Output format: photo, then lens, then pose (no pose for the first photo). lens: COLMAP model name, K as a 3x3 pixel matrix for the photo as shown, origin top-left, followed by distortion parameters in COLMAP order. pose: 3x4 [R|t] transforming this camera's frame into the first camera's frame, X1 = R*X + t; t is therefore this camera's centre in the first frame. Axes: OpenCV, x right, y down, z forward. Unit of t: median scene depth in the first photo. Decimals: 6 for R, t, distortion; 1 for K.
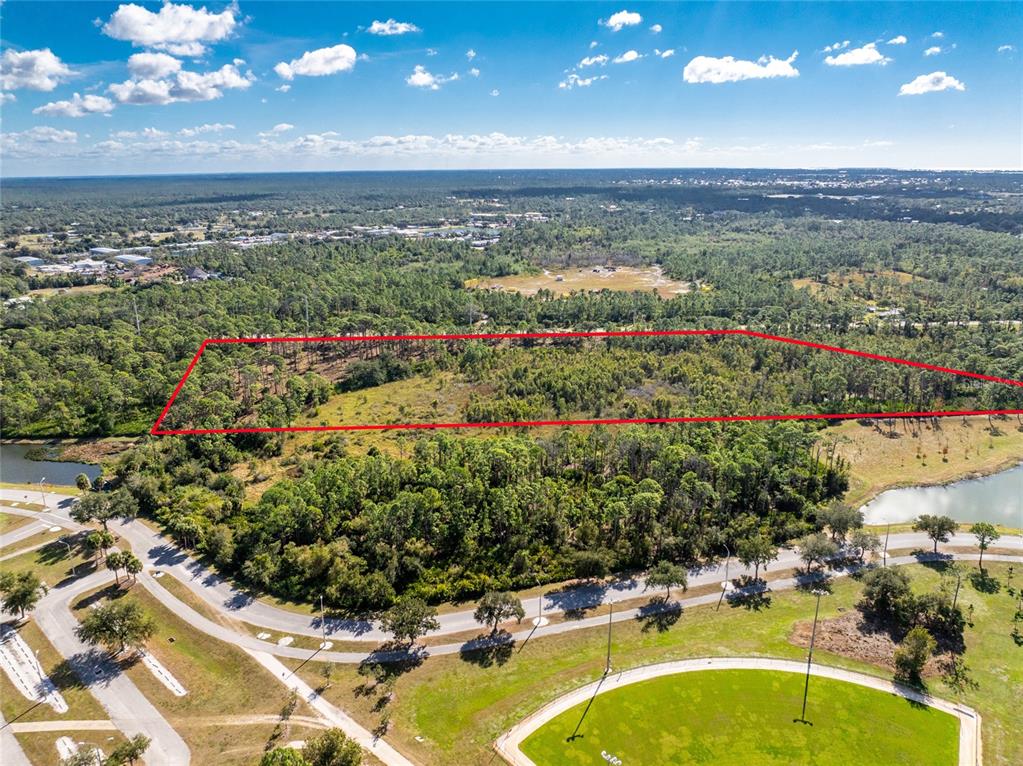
lens RADIAL K [[705.7, 0, 568.2], [0, 705.7, 385.6], [0, 0, 1]] dist [-0.031847, -0.004867]
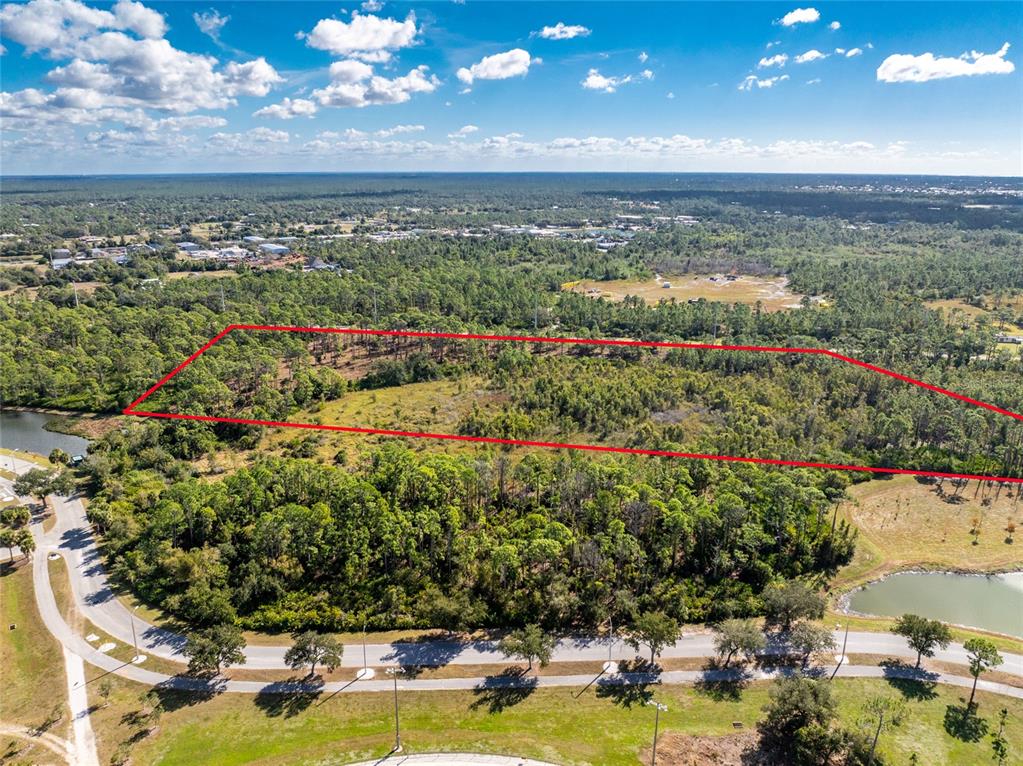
lens RADIAL K [[708.6, 0, 557.4], [0, 708.6, 380.9], [0, 0, 1]] dist [-0.041510, 0.010252]
pose [[0.967099, 0.080042, -0.241480, 0.230719], [-0.082535, 0.996588, -0.000210, -0.031210], [0.240639, 0.020134, 0.970406, 0.118540]]
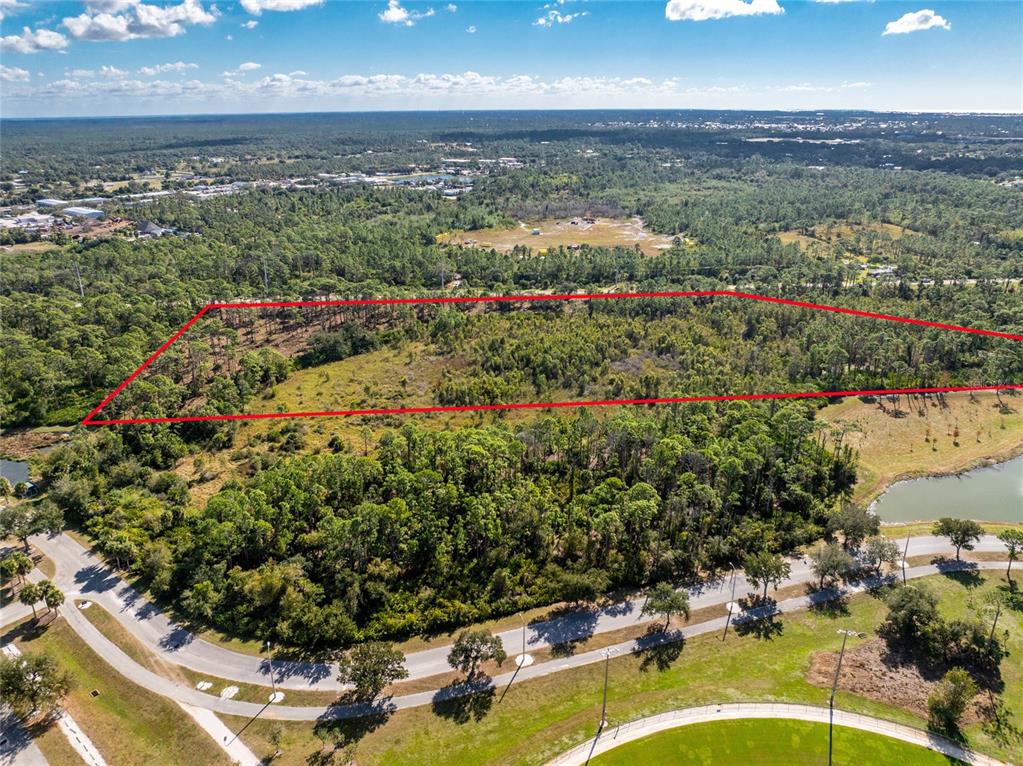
lens RADIAL K [[708.6, 0, 557.4], [0, 708.6, 380.9], [0, 0, 1]] dist [-0.041510, 0.010252]
pose [[0.999799, -0.004241, 0.019610, -0.008498], [0.002902, 0.997694, 0.067816, -0.042811], [-0.019853, -0.067746, 0.997505, 0.091153]]
